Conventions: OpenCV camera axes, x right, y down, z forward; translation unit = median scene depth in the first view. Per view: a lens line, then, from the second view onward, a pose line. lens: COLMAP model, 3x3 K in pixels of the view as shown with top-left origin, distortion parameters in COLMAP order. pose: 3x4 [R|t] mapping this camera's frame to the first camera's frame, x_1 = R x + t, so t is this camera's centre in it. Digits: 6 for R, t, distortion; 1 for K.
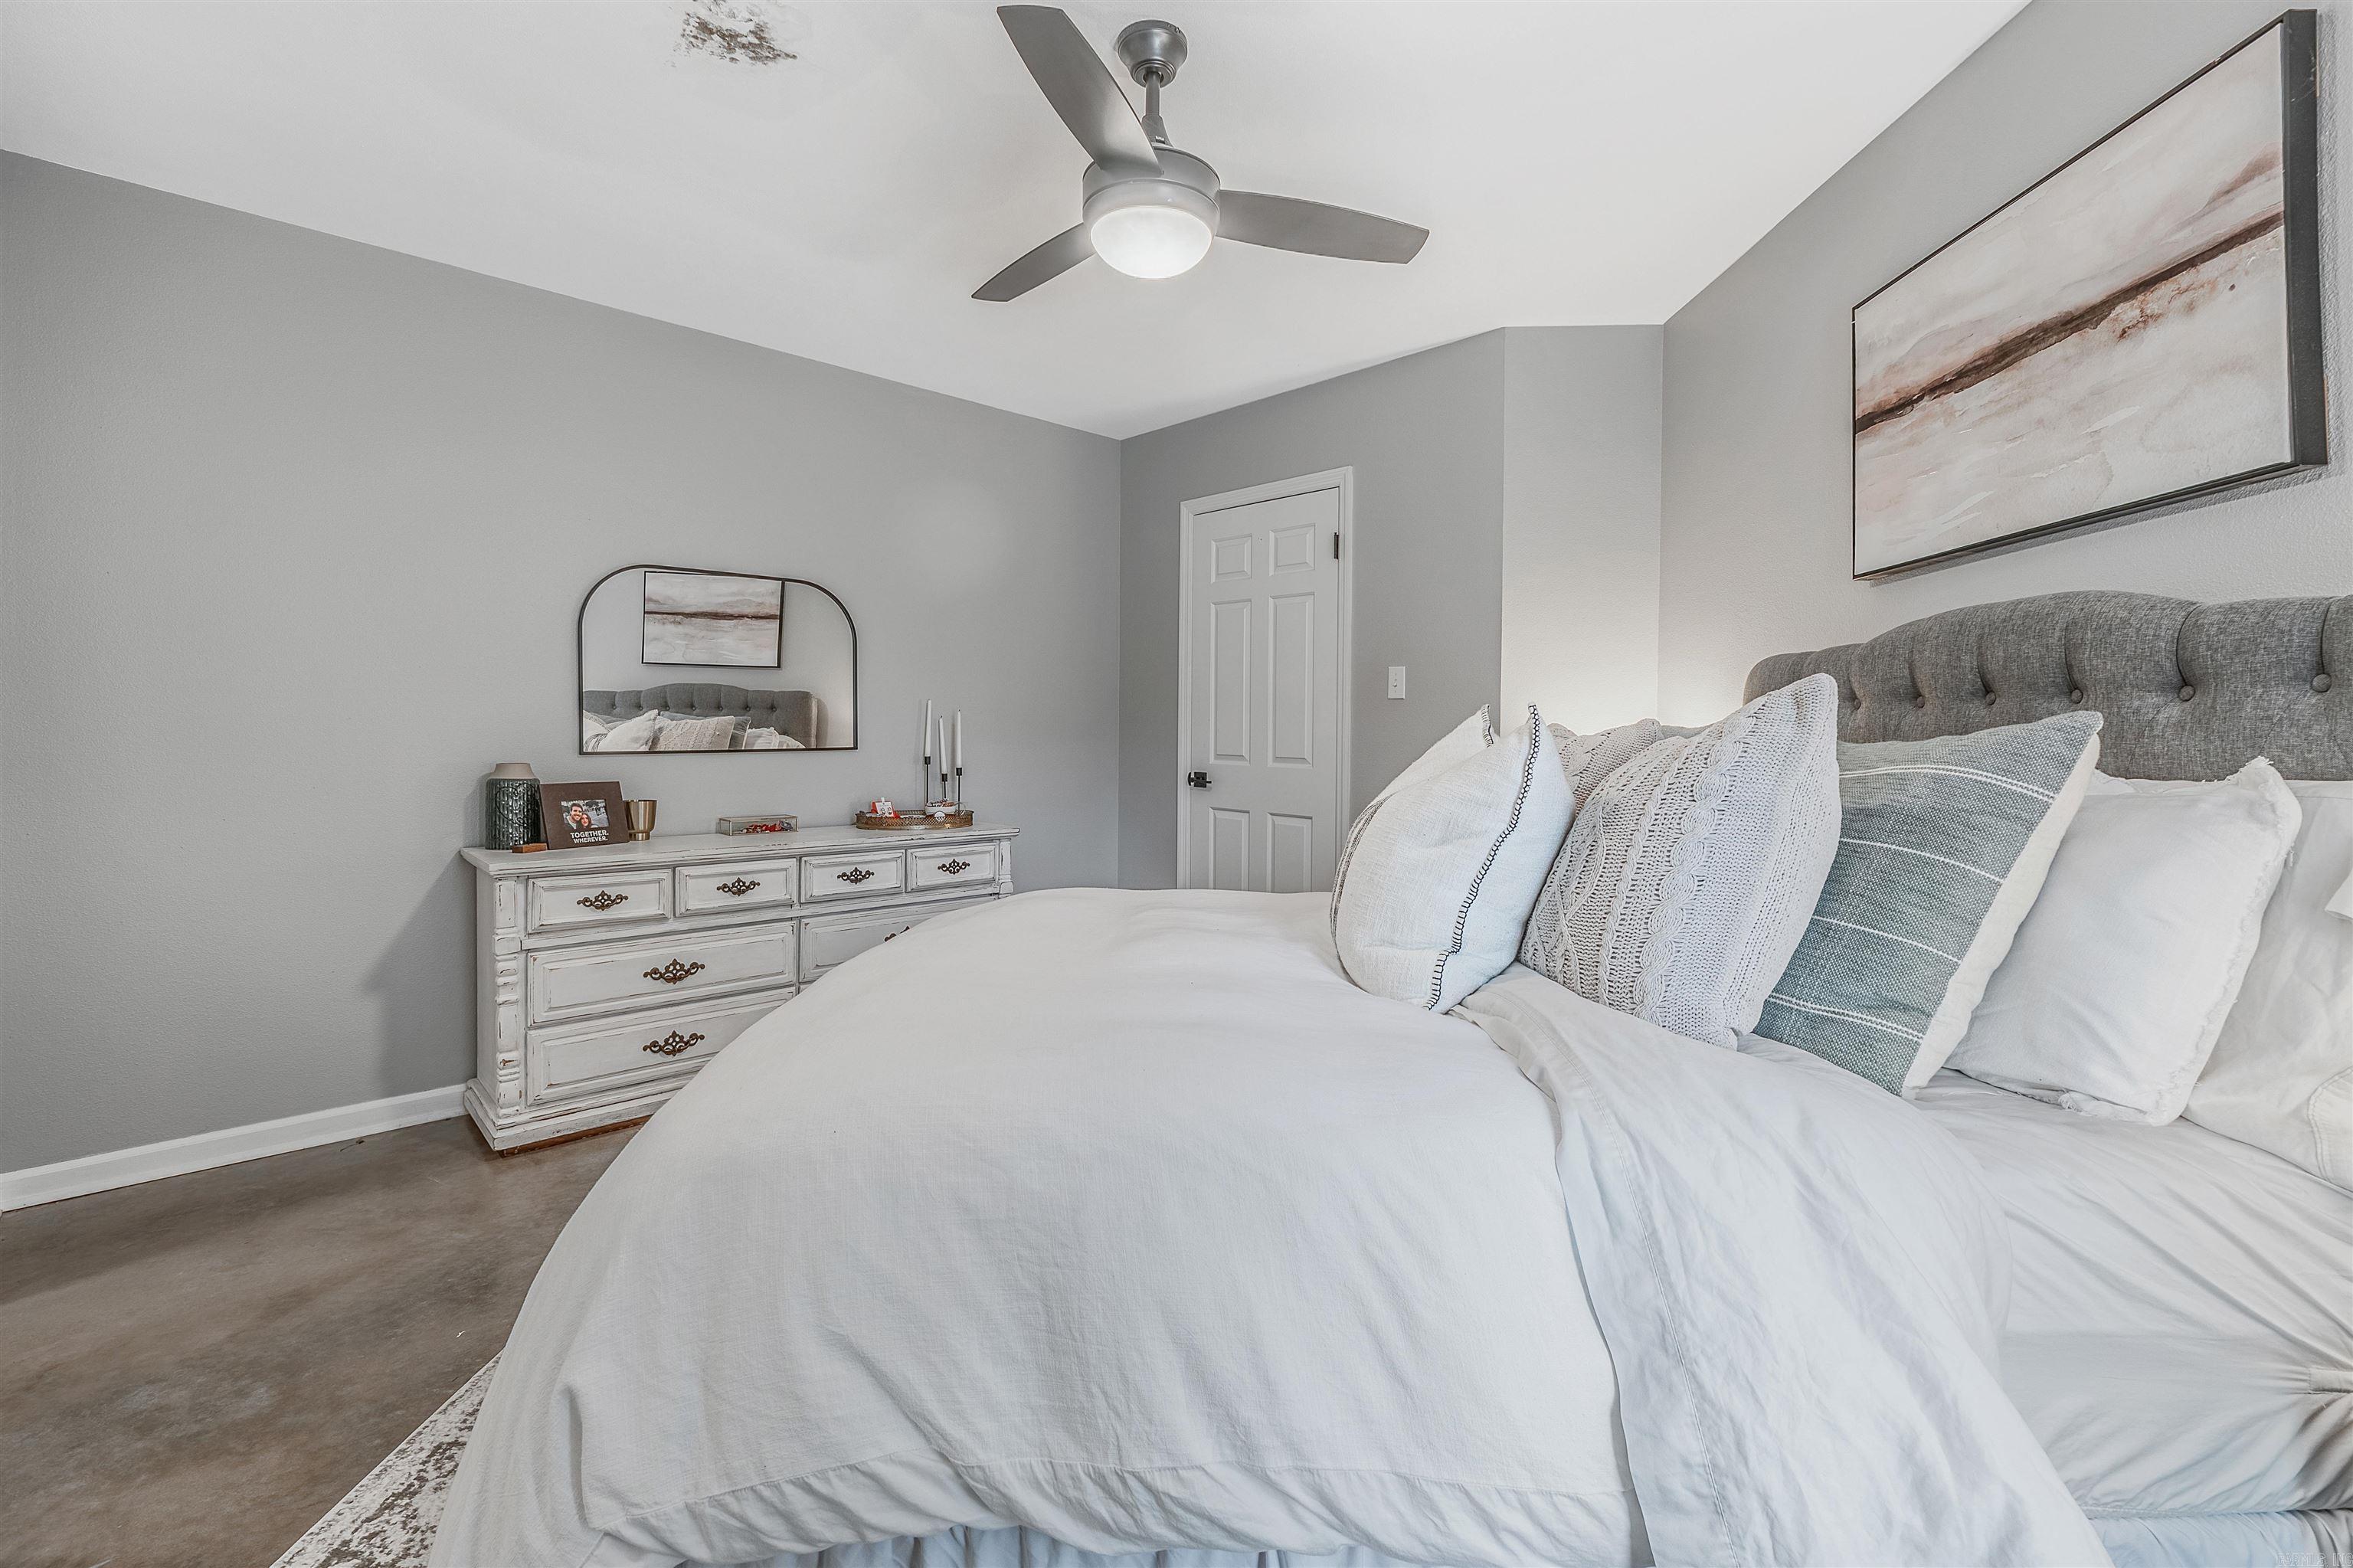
lens RADIAL K [[989.7, 0, 1175.4], [0, 989.7, 772.7], [0, 0, 1]] dist [-0.008486, -0.000100]
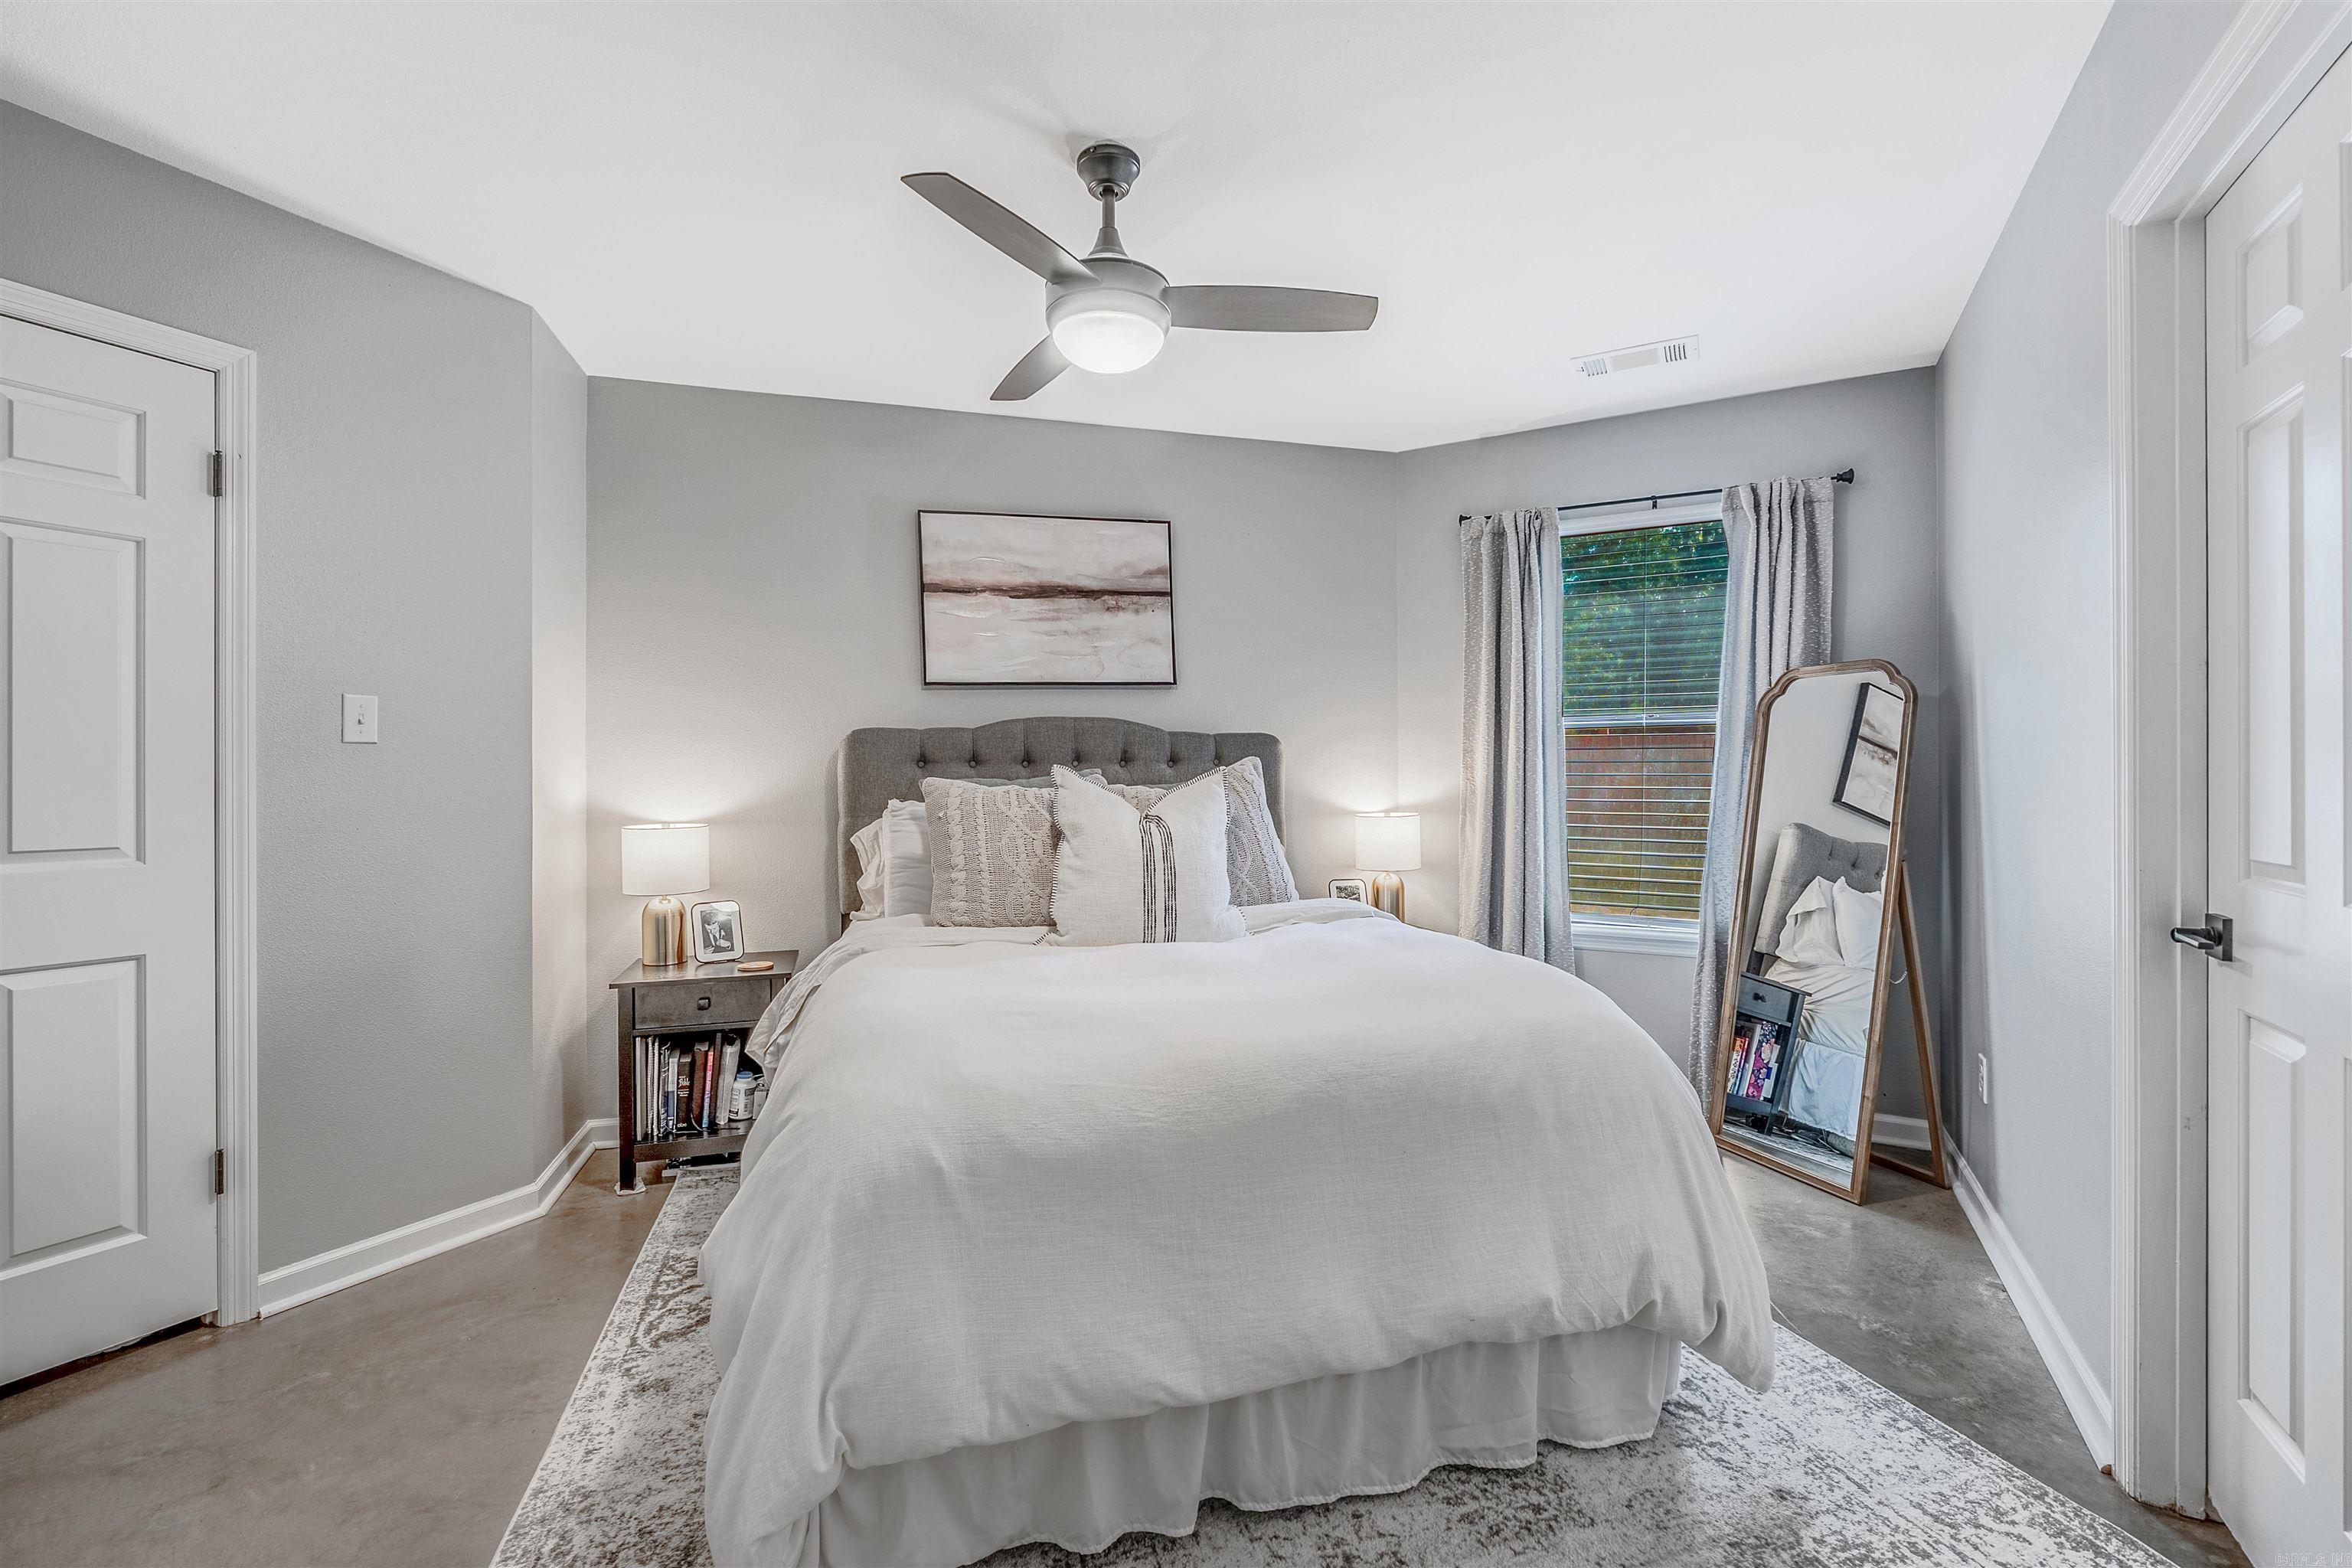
lens RADIAL K [[989.3, 0, 1174.9], [0, 989.3, 772.7], [0, 0, 1]] dist [-0.008486, -0.000100]
pose [[-0.290190, -0.006711, 0.956945, -1.150834], [0.043074, 0.998870, 0.020068, -0.084443], [-0.955999, 0.047043, -0.289573, 1.332825]]
